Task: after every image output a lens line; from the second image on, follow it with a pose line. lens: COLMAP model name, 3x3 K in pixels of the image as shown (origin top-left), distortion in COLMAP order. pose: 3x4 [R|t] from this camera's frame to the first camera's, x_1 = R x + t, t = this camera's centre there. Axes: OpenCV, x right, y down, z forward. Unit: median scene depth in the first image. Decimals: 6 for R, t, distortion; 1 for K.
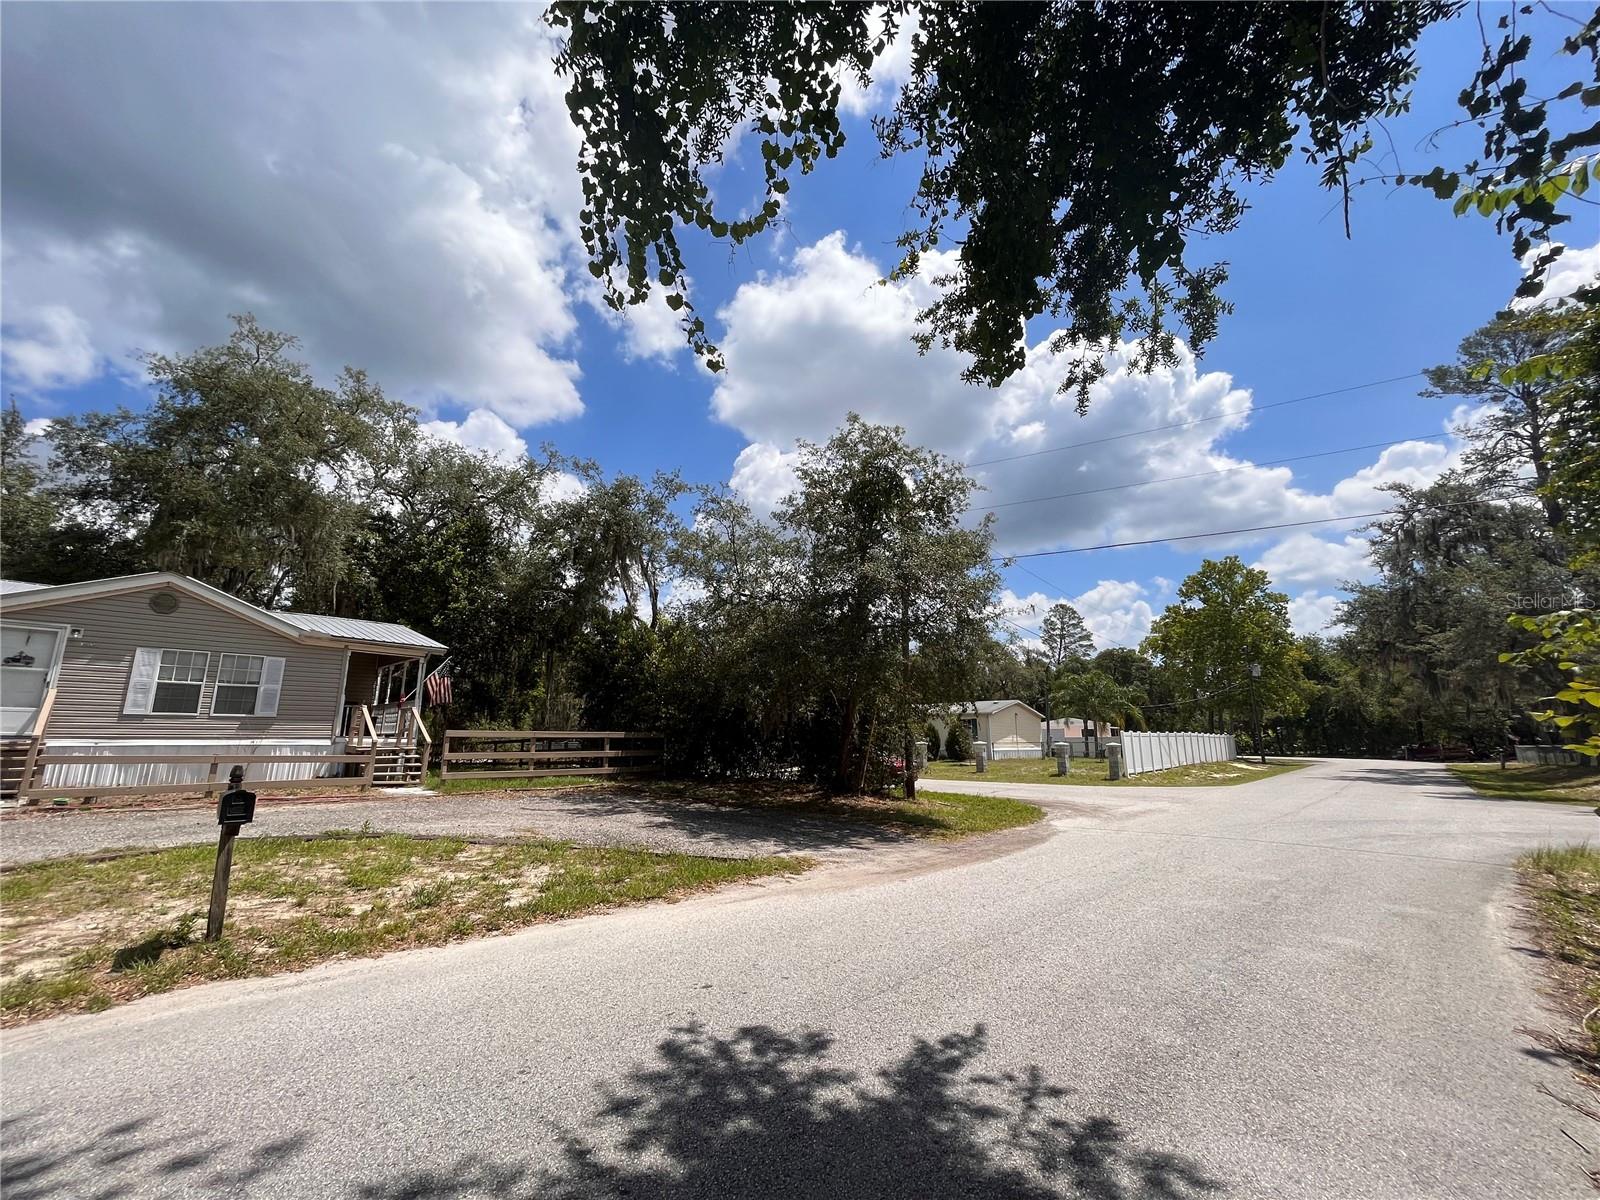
lens RADIAL K [[642.9, 0, 795.2], [0, 642.9, 599.8], [0, 0, 1]] dist [-0.003326, 0.000400]
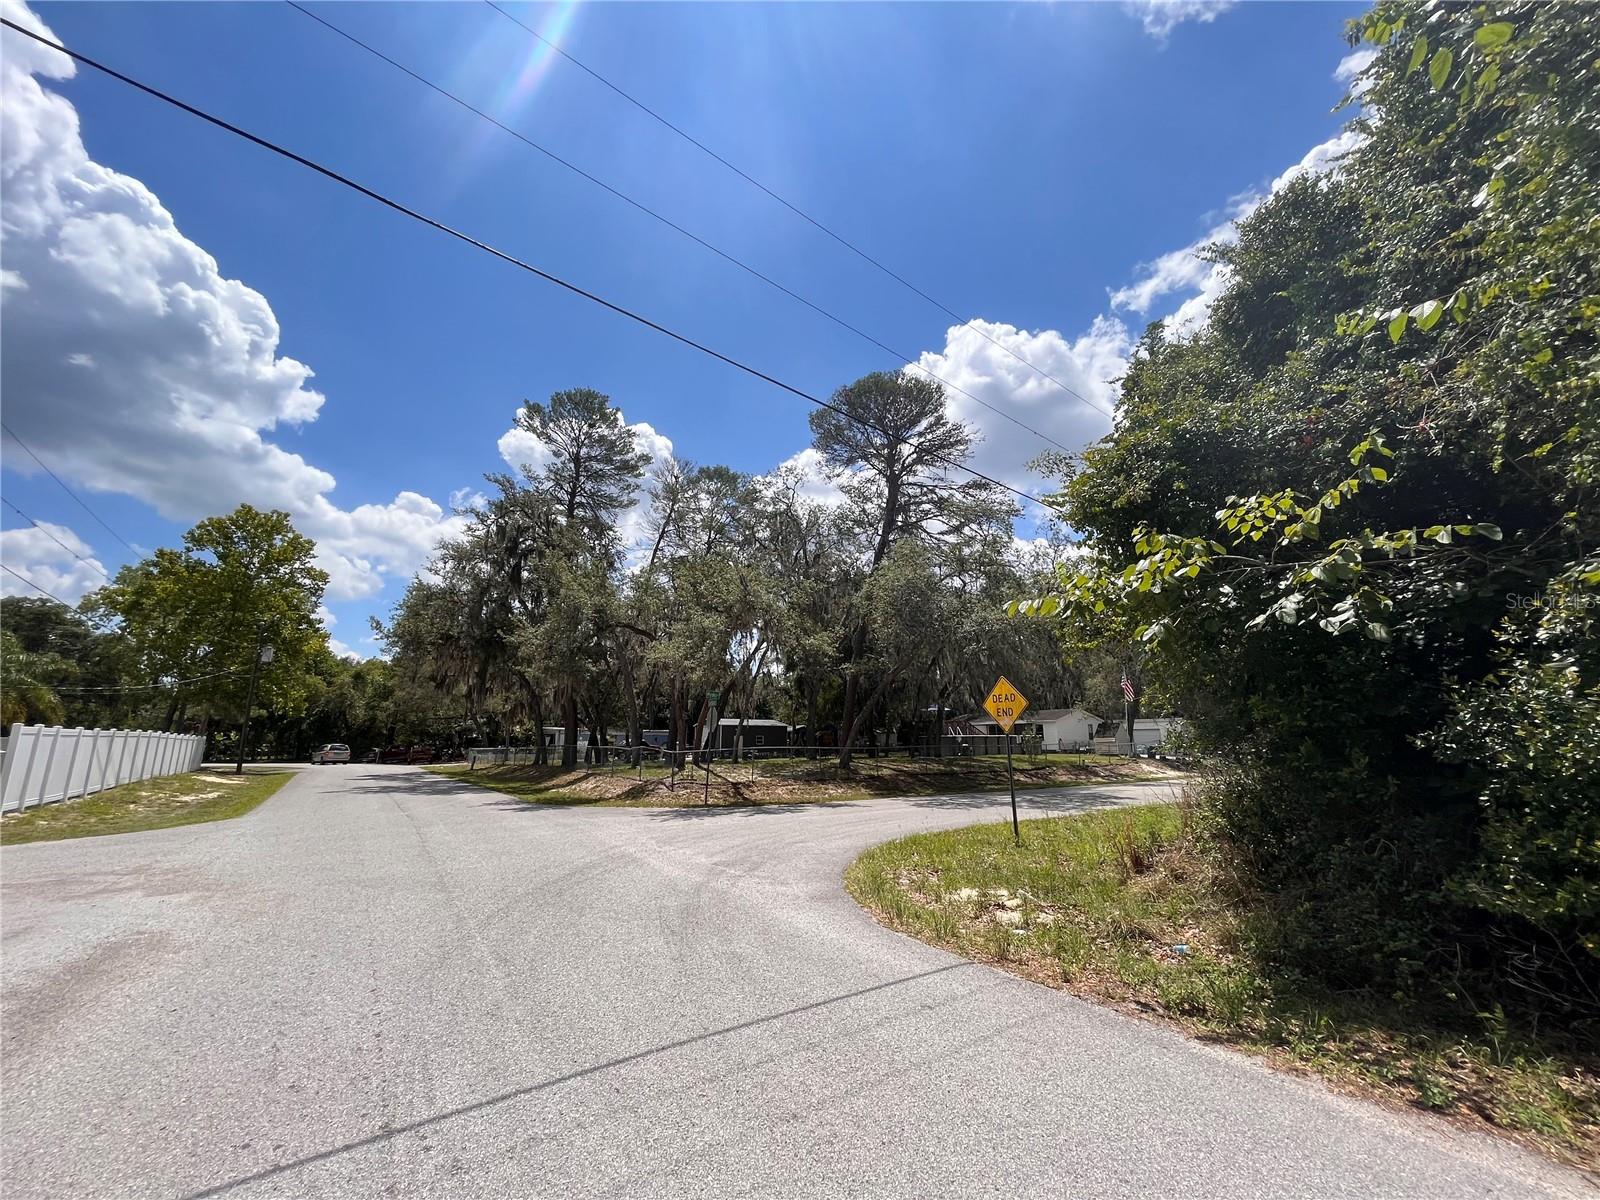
lens RADIAL K [[642.9, 0, 803.4], [0, 642.9, 603.5], [0, 0, 1]] dist [-0.003326, 0.000400]
pose [[0.208135, 0.206003, 0.956160, 0.080124], [-0.206307, 0.964822, -0.162961, 0.037307], [-0.956095, -0.163344, 0.243313, 0.169598]]
